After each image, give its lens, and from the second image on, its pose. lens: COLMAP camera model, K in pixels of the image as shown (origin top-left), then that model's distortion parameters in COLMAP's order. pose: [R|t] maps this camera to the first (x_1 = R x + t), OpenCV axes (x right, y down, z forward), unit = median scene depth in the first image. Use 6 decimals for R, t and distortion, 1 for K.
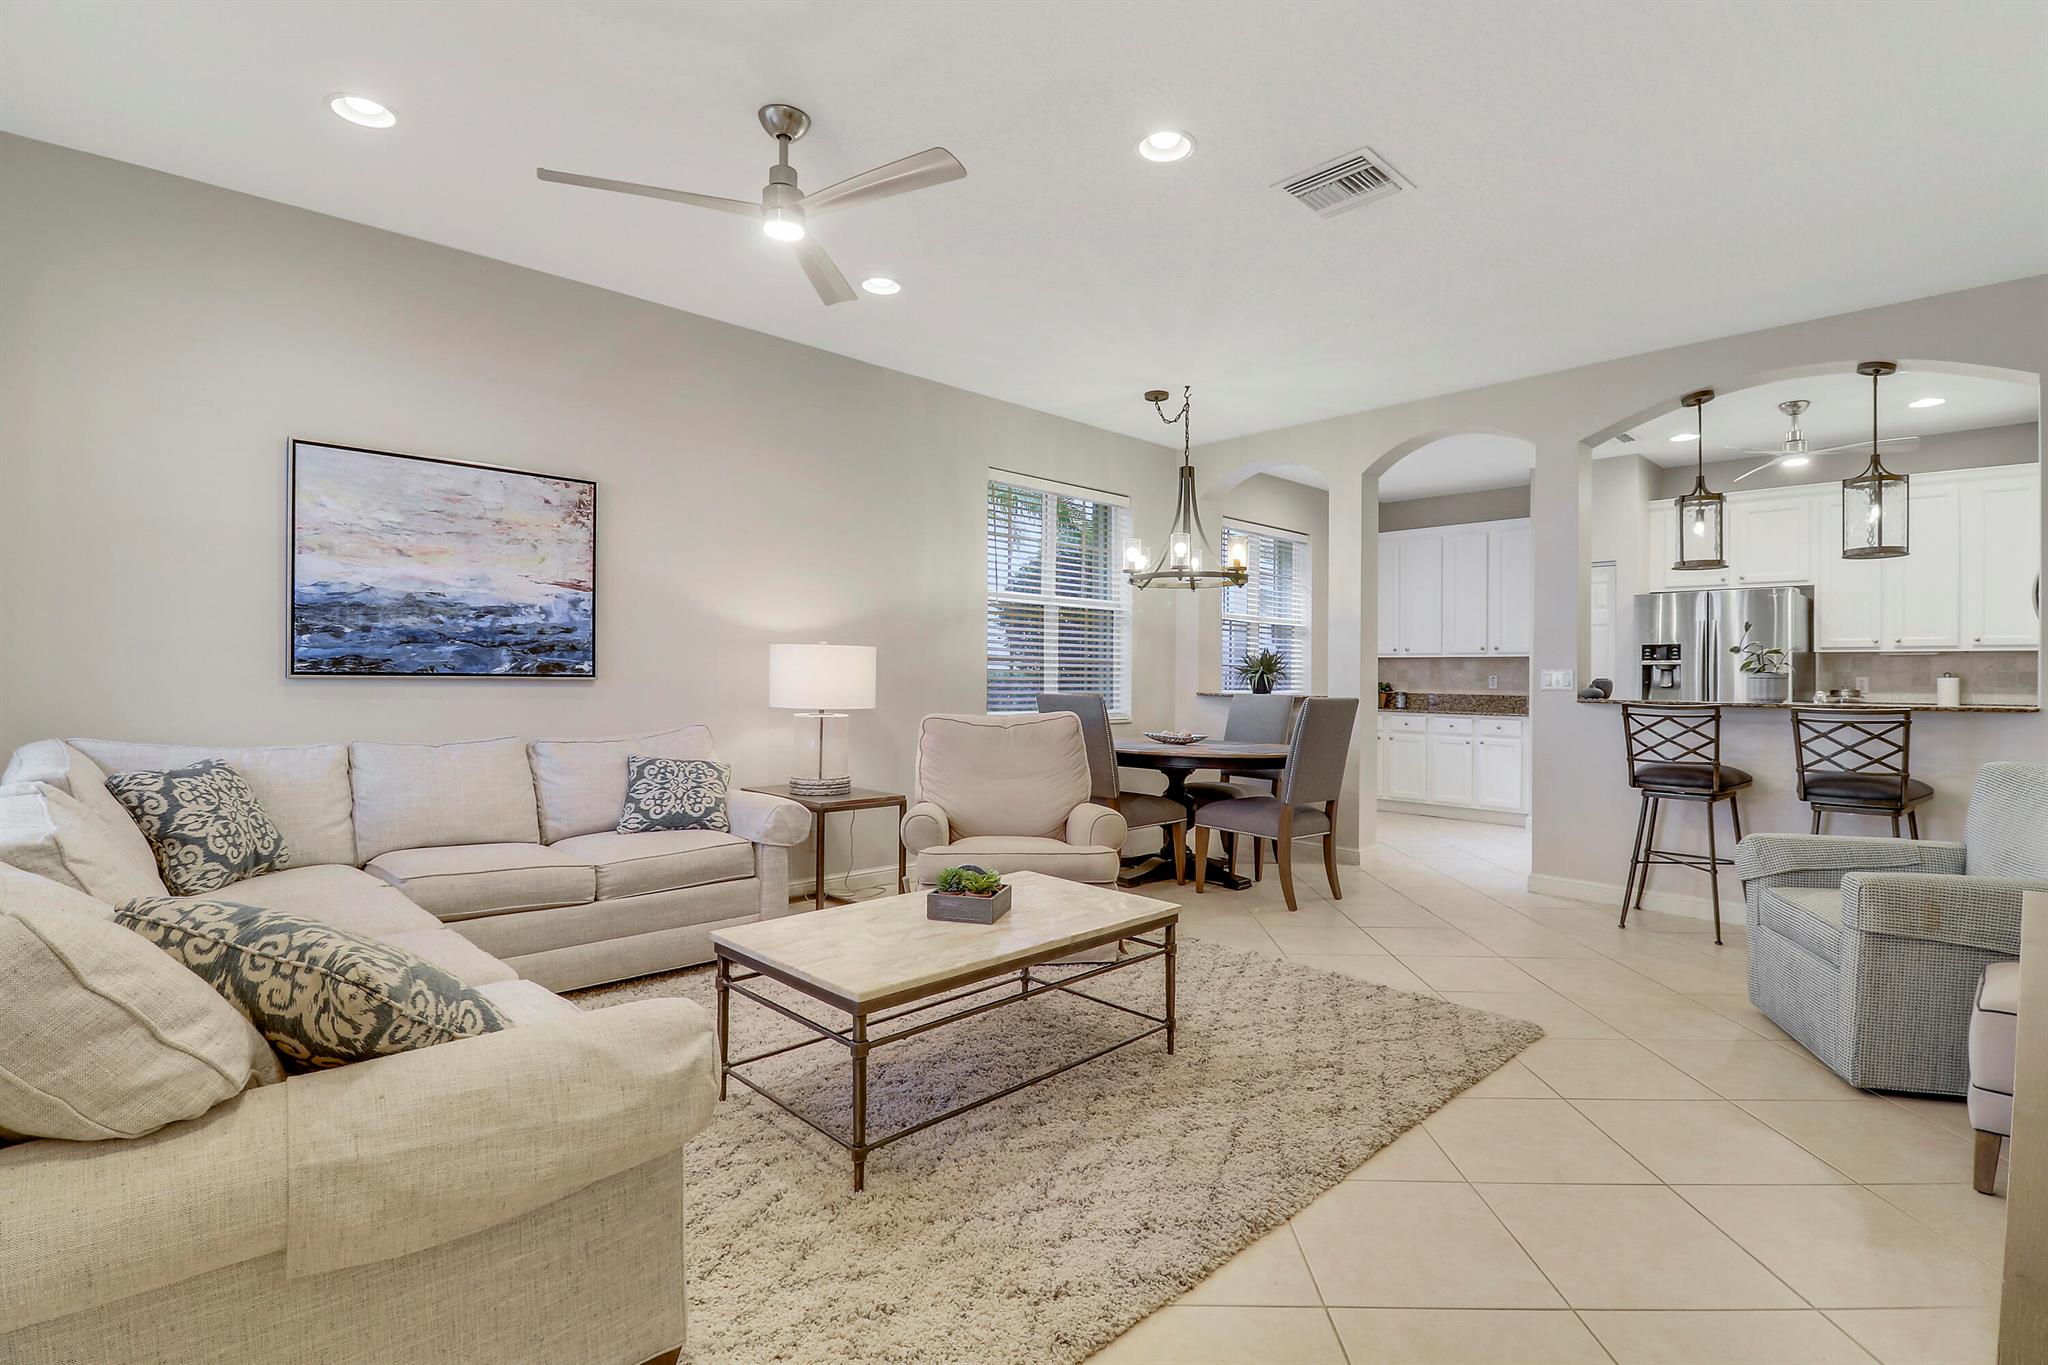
lens RADIAL K [[961.4, 0, 1046.1], [0, 961.4, 685.2], [0, 0, 1]] dist [0.003719, -0.004268]
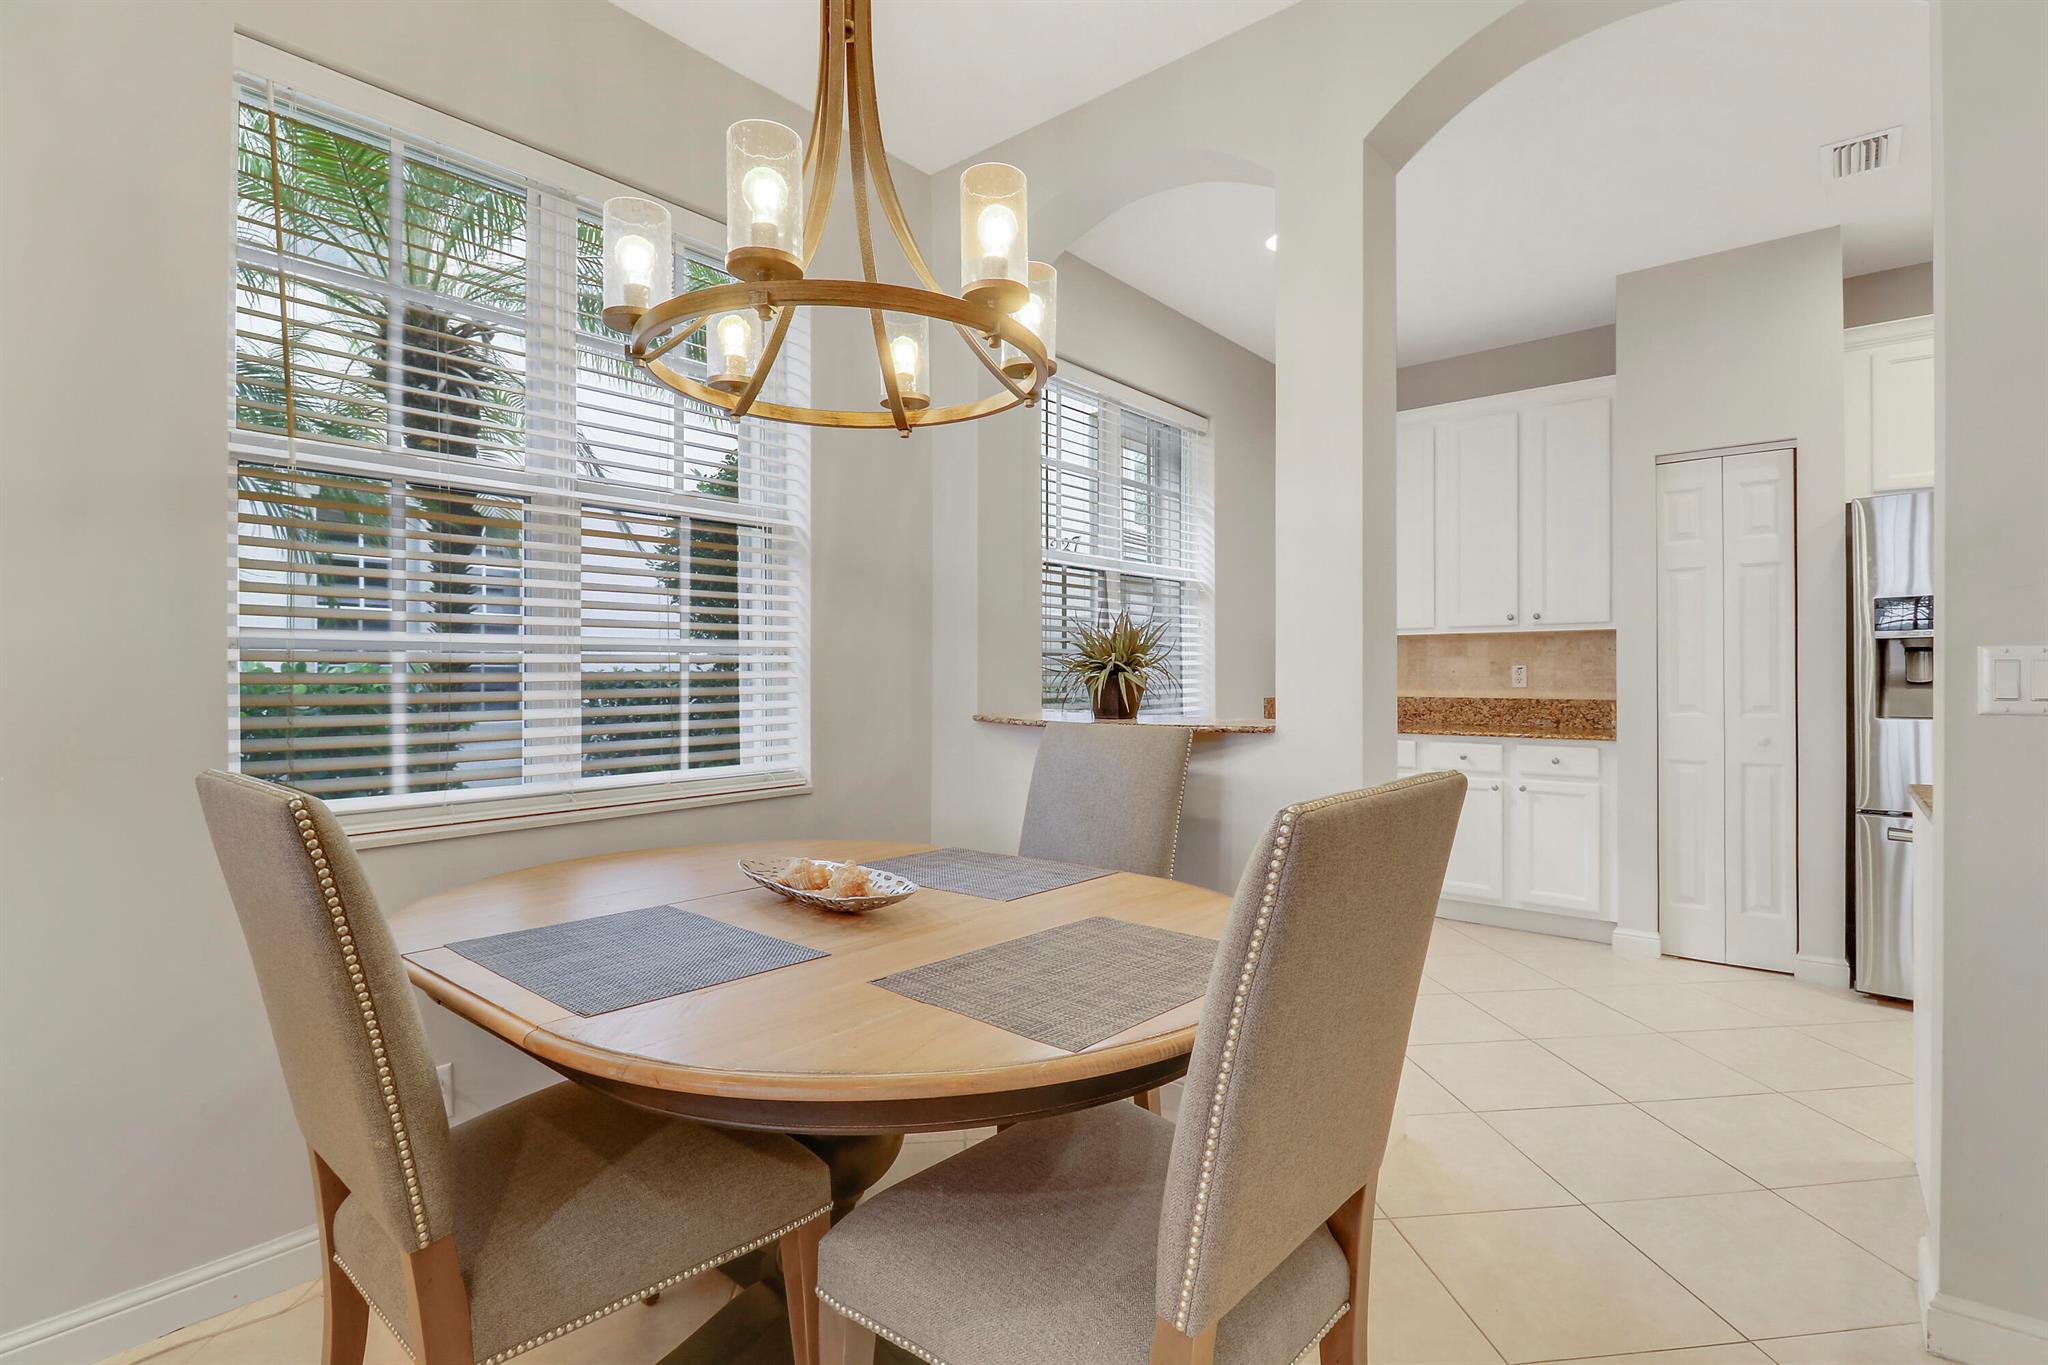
lens RADIAL K [[961.4, 0, 1017.5], [0, 961.4, 678.8], [0, 0, 1]] dist [0.003719, -0.004268]
pose [[0.996619, -0.016225, 0.080546, 0.240638], [0.016101, 0.999868, 0.002185, -0.016707], [-0.080571, -0.000880, 0.996748, 0.945635]]
